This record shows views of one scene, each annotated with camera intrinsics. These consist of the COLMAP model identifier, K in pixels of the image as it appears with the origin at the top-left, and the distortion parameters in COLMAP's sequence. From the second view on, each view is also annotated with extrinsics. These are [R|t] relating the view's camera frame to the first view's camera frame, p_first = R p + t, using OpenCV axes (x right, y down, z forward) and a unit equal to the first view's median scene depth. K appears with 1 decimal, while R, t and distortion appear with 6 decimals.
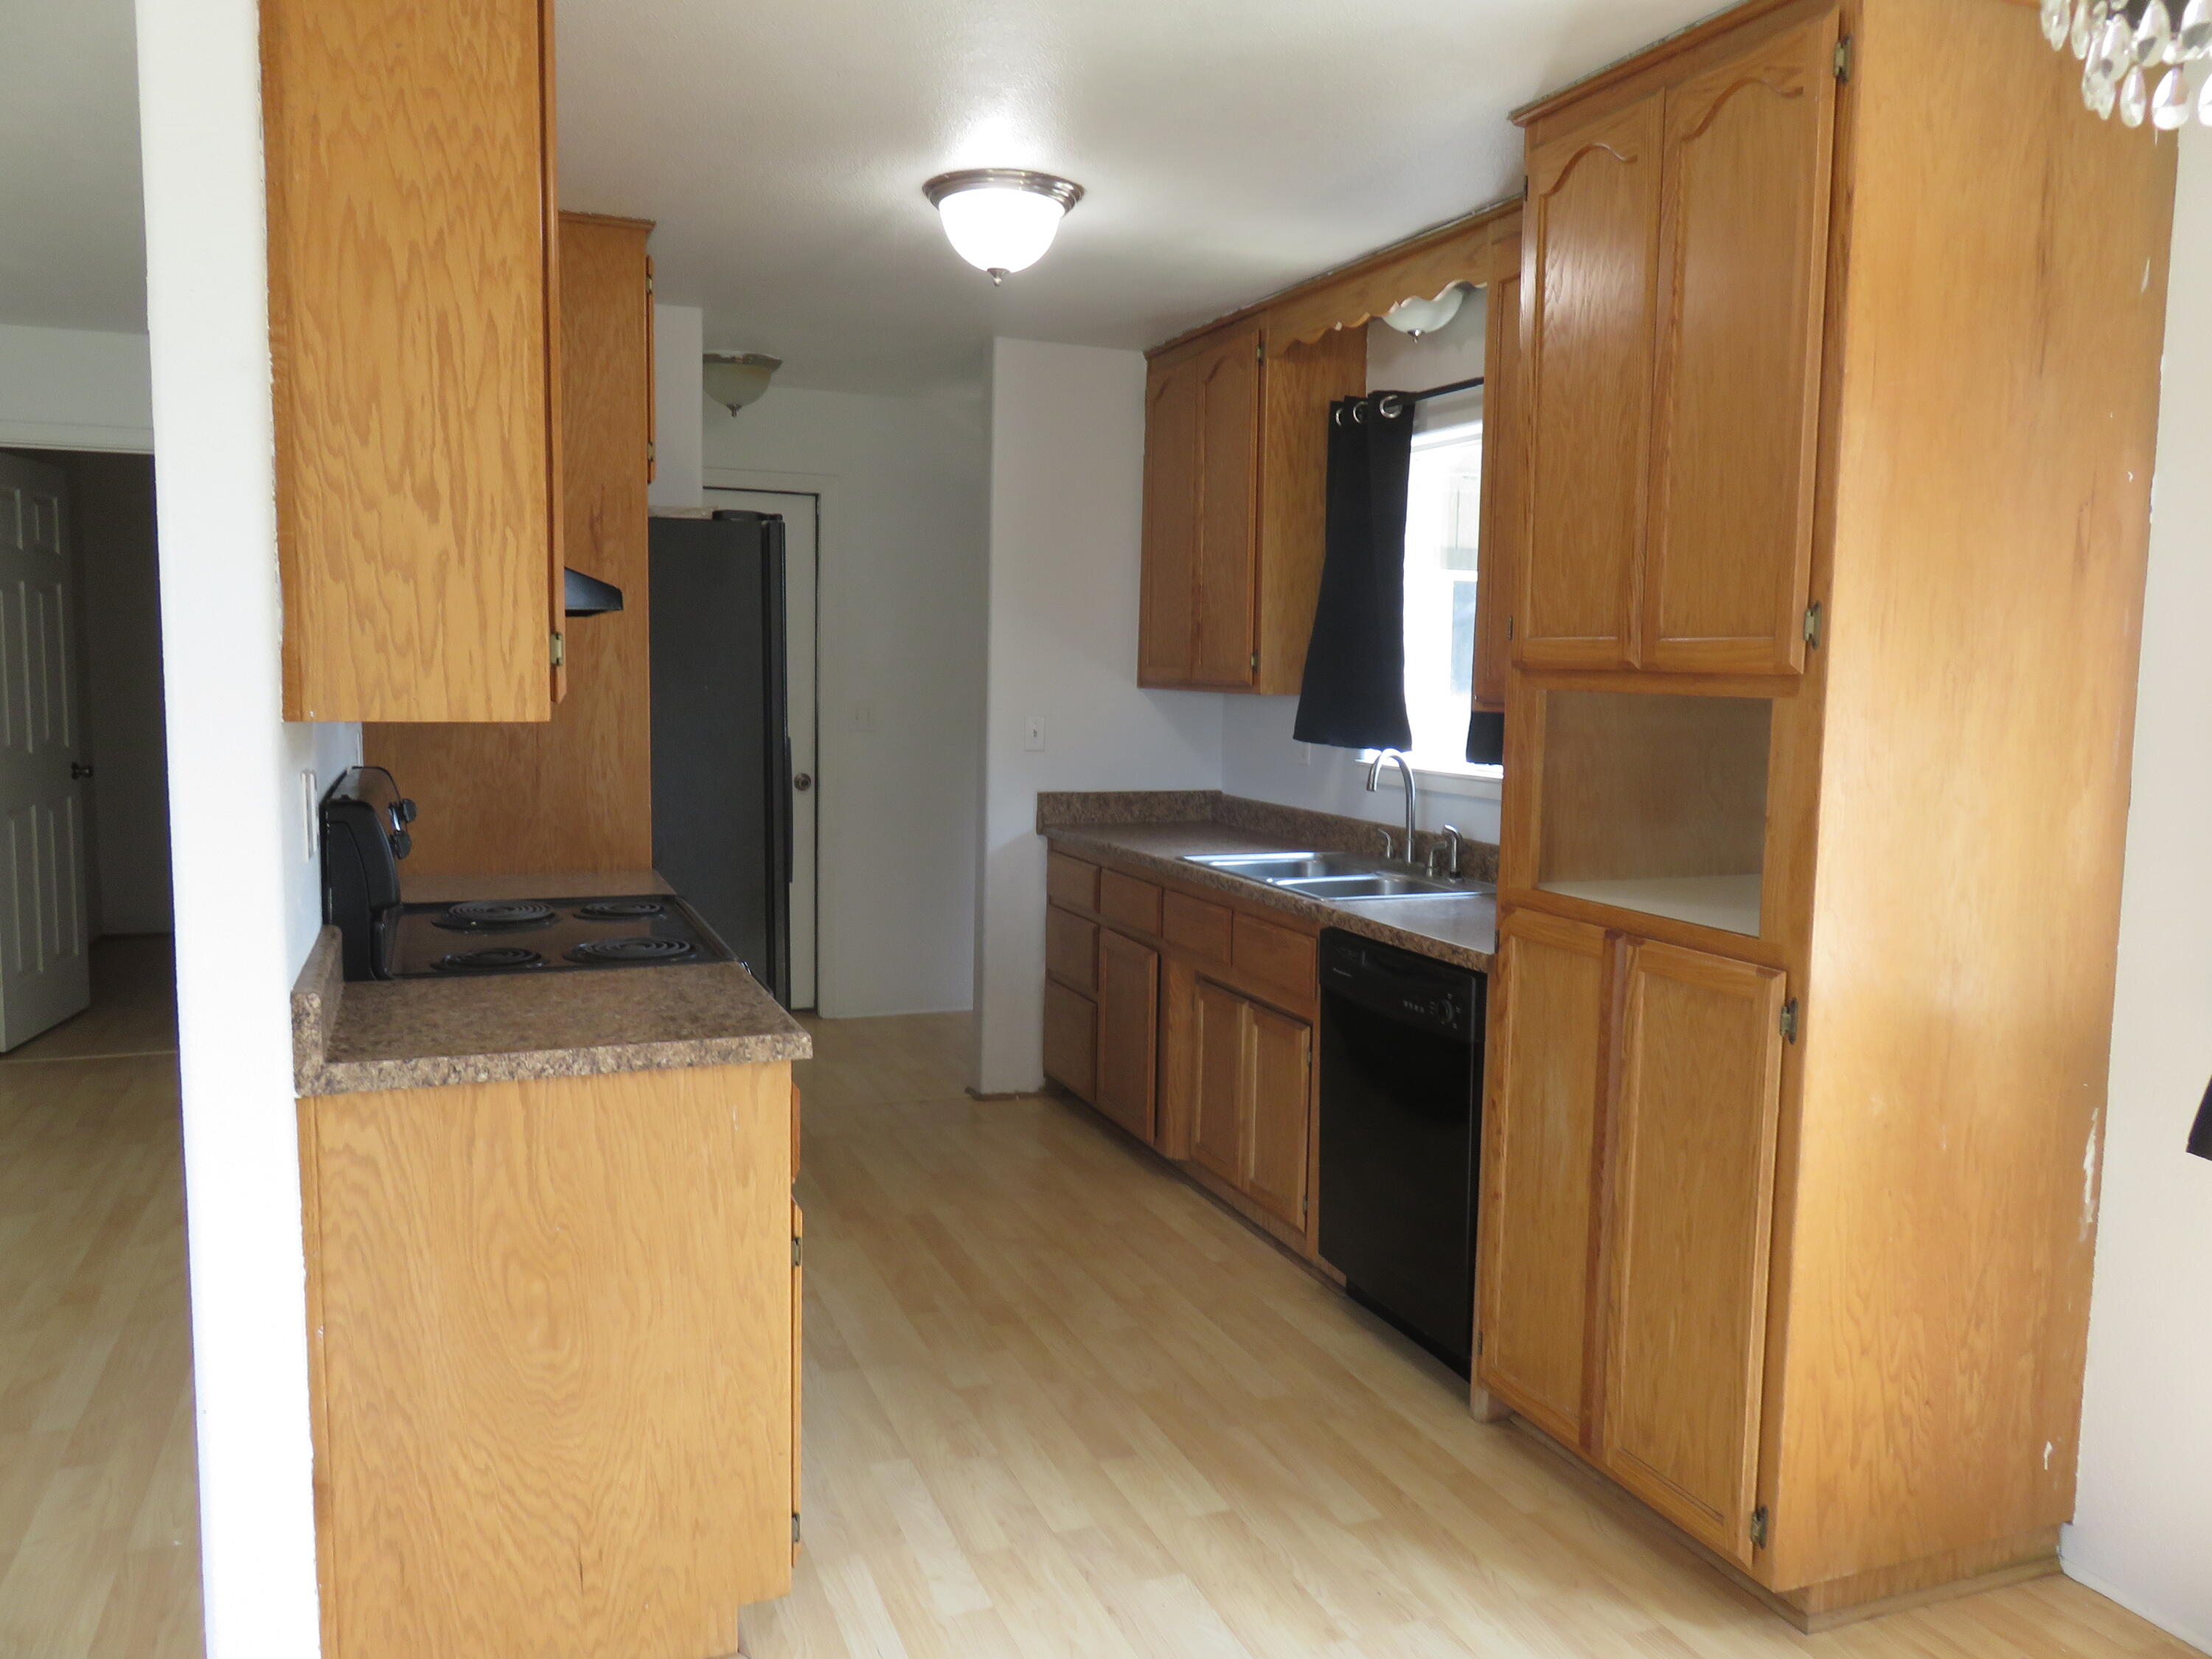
lens RADIAL K [[1641.6, 0, 1103.3], [0, 1641.6, 836.8], [0, 0, 1]] dist [-0.007115, -0.001542]
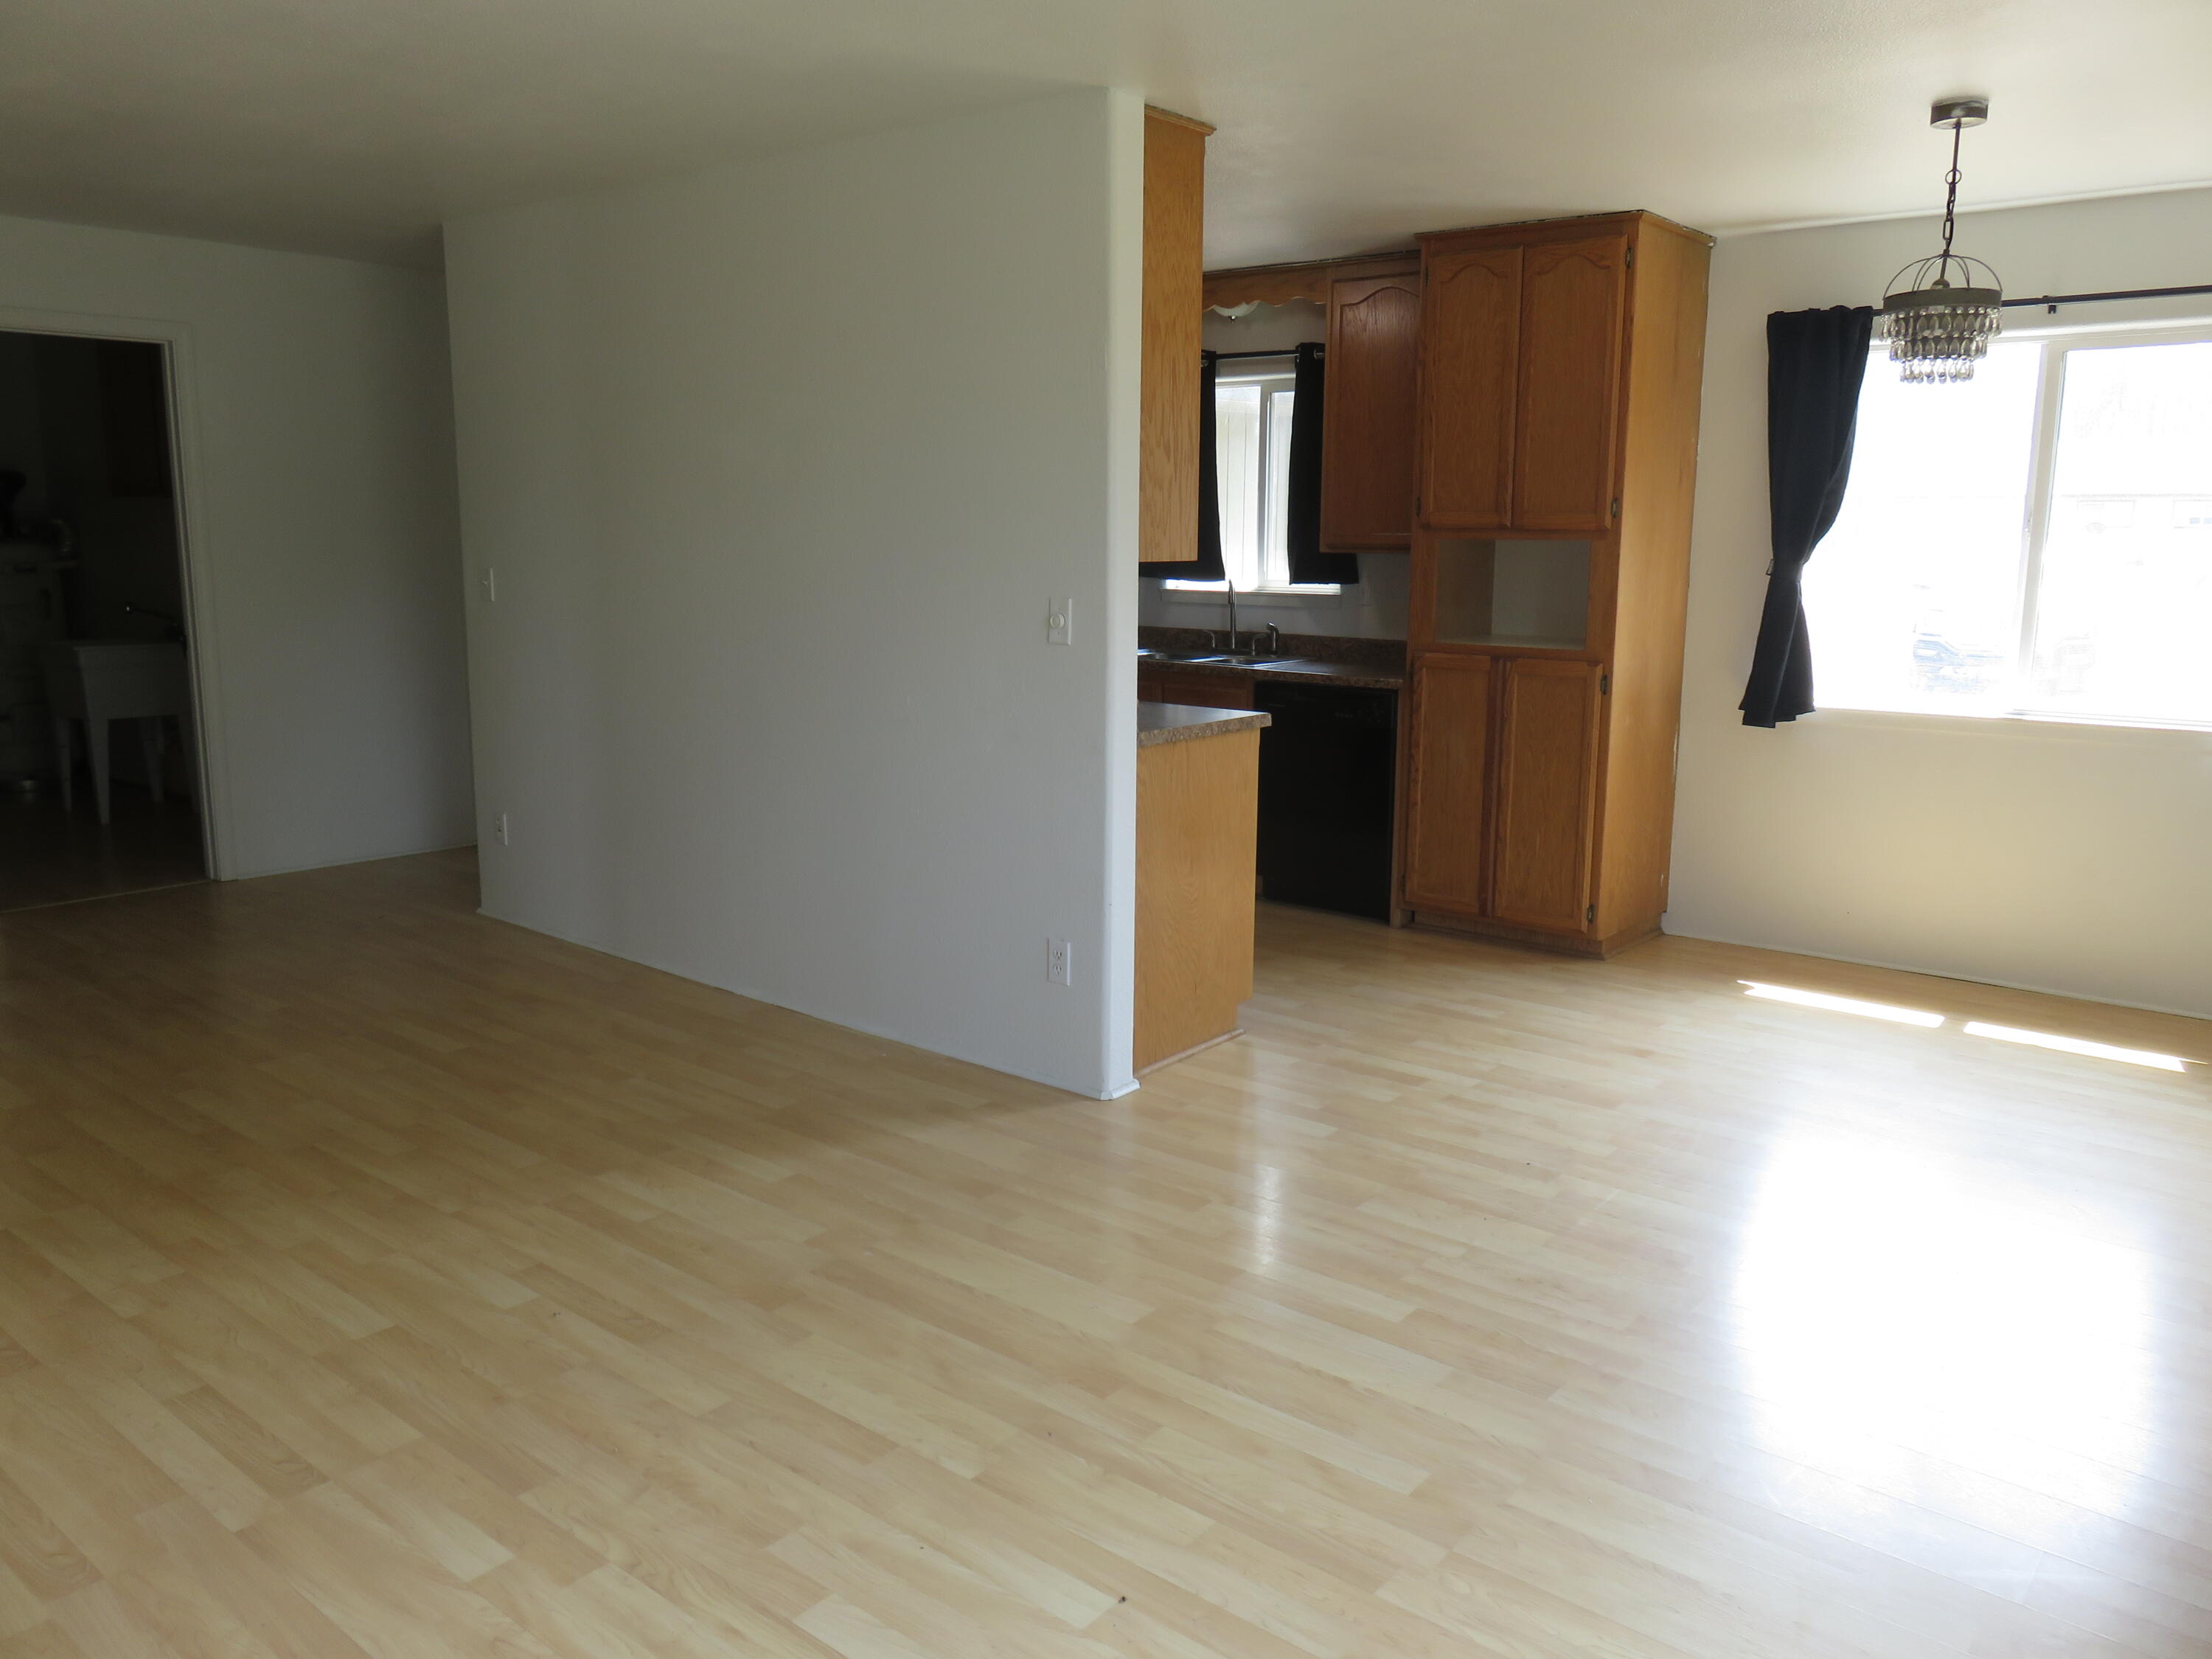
lens RADIAL K [[1641.6, 0, 1103.3], [0, 1641.6, 836.8], [0, 0, 1]] dist [-0.007115, -0.001542]
pose [[0.873809, -0.100188, 0.475836, -0.936398], [0.058252, 0.993065, 0.102119, 0.035722], [-0.482767, -0.061514, 0.873586, -0.478921]]
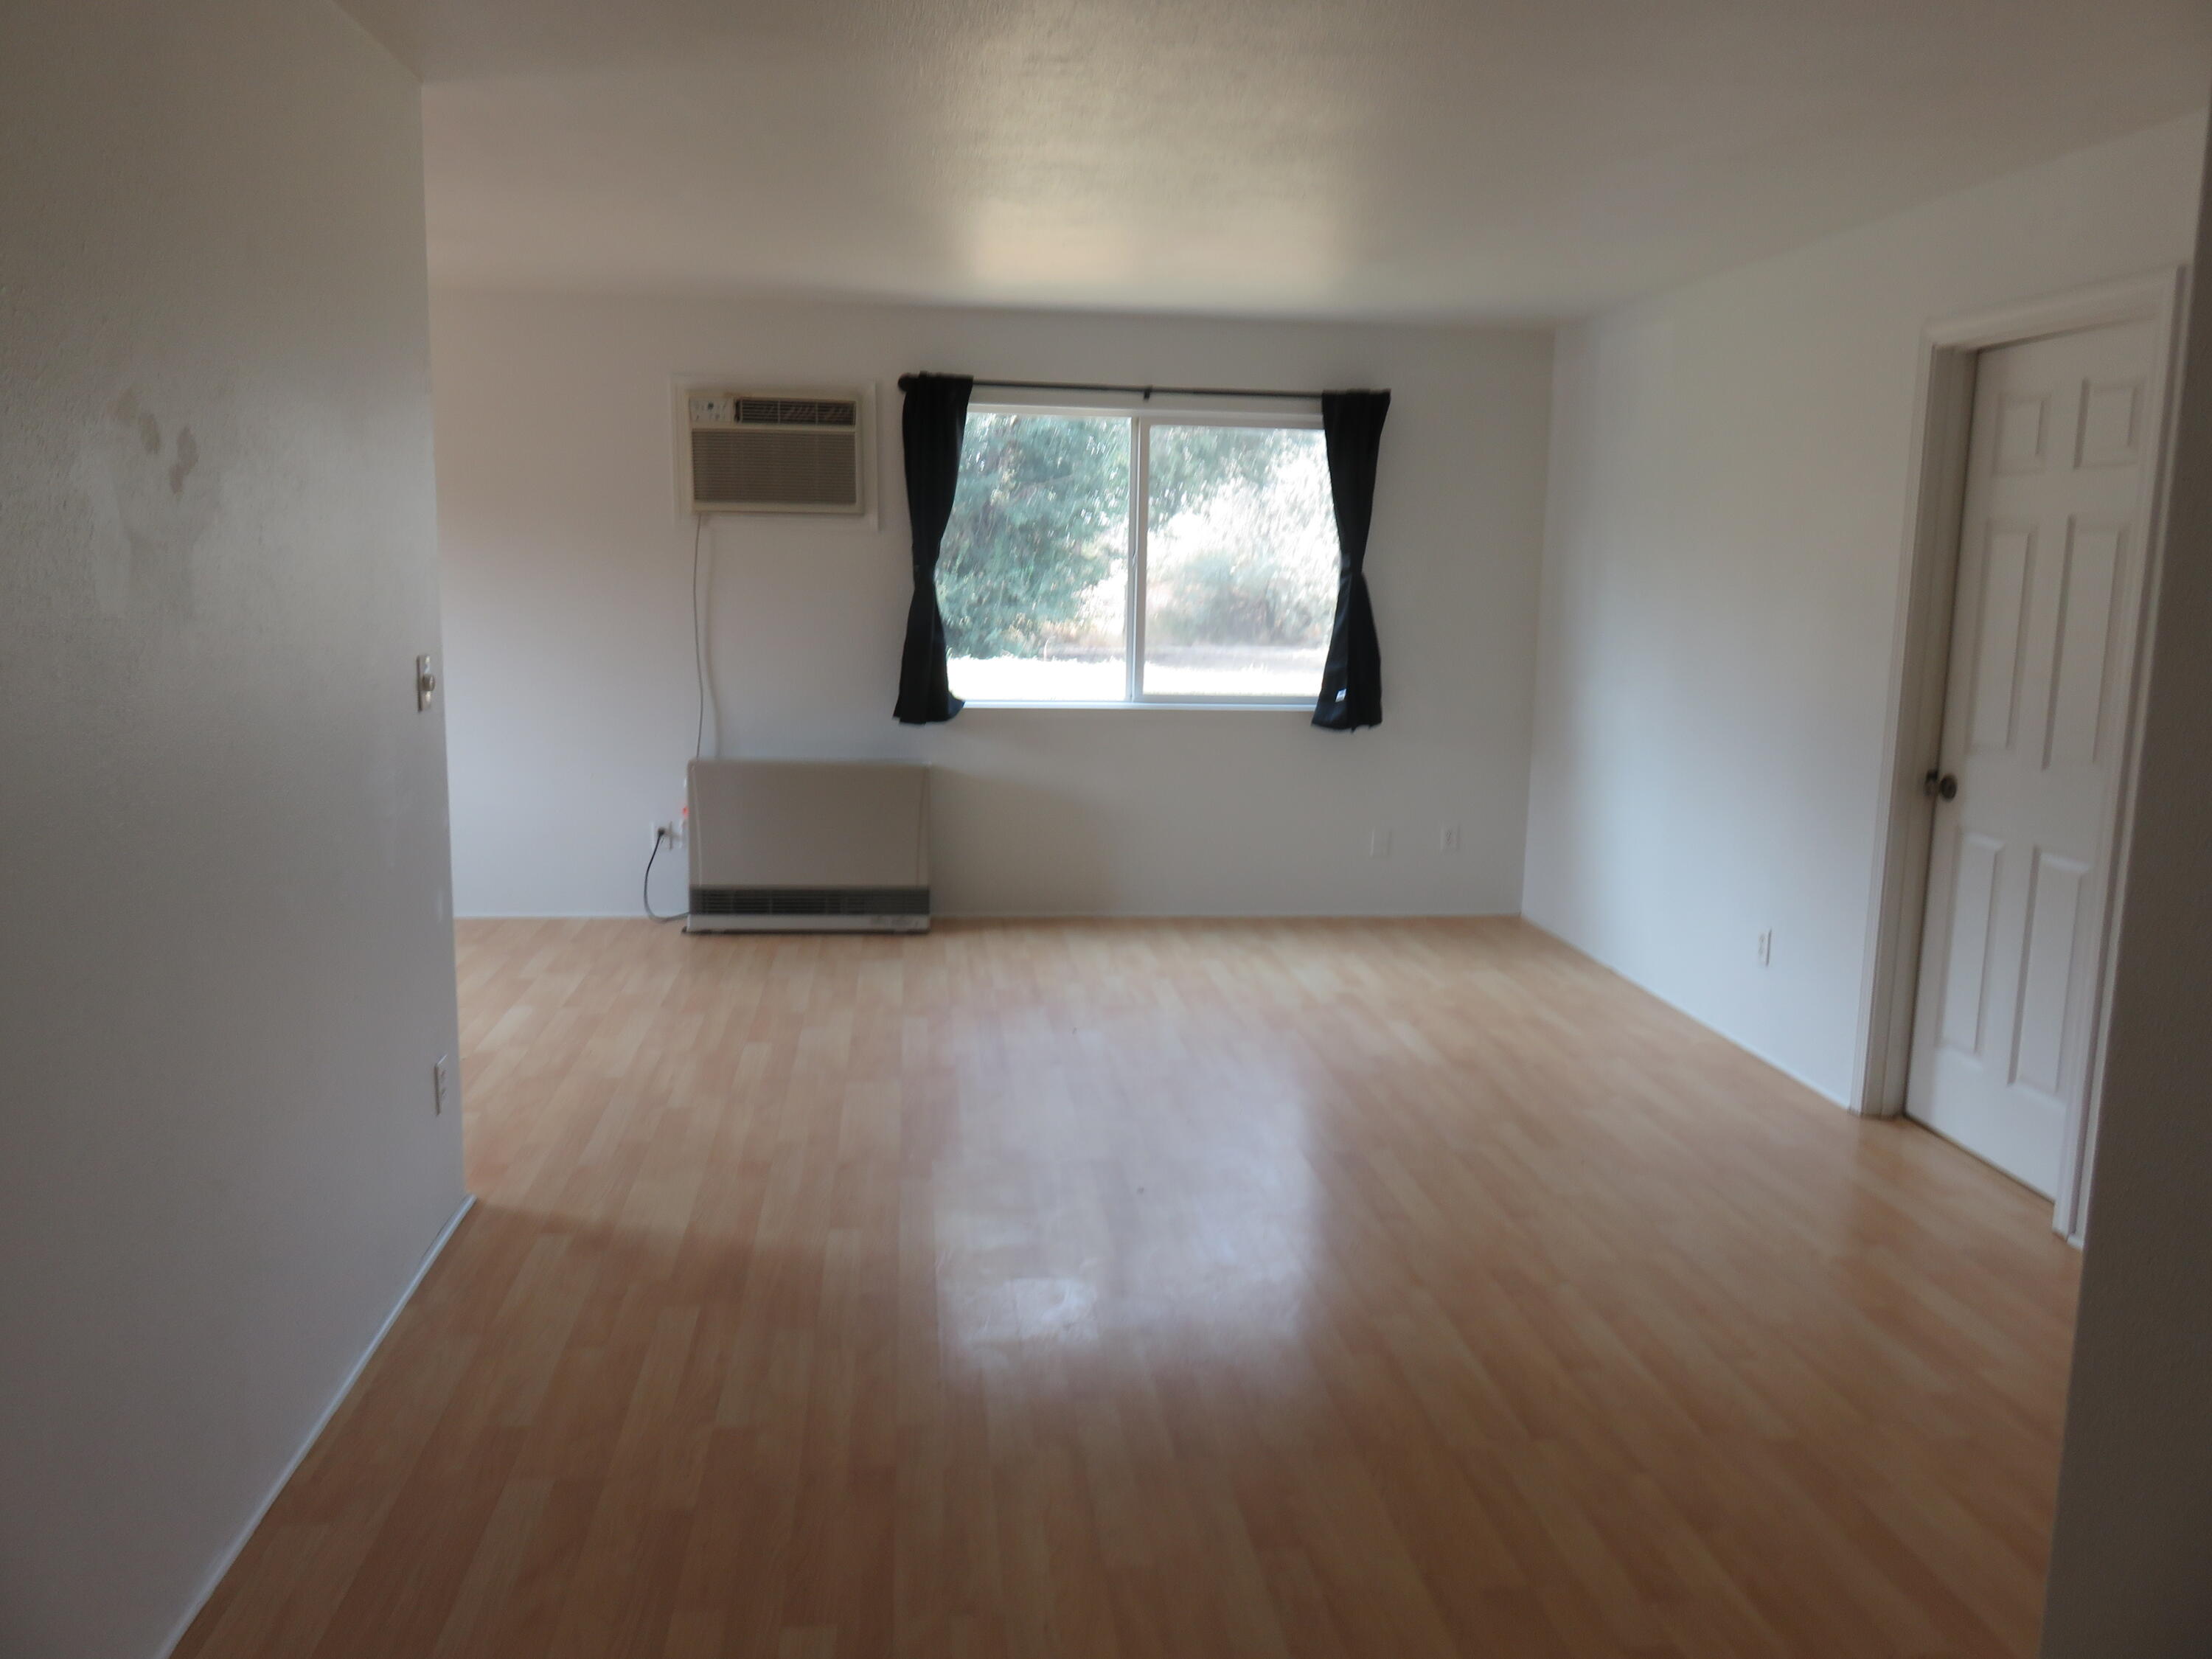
lens RADIAL K [[1646.4, 0, 1104.6], [0, 1646.4, 833.5], [0, 0, 1]] dist [-0.013185, 0.011091]
pose [[-0.965392, -0.083684, 0.247013, -1.044005], [-0.012564, 0.960946, 0.276452, -0.206162], [-0.260501, 0.263781, -0.928740, 1.523472]]
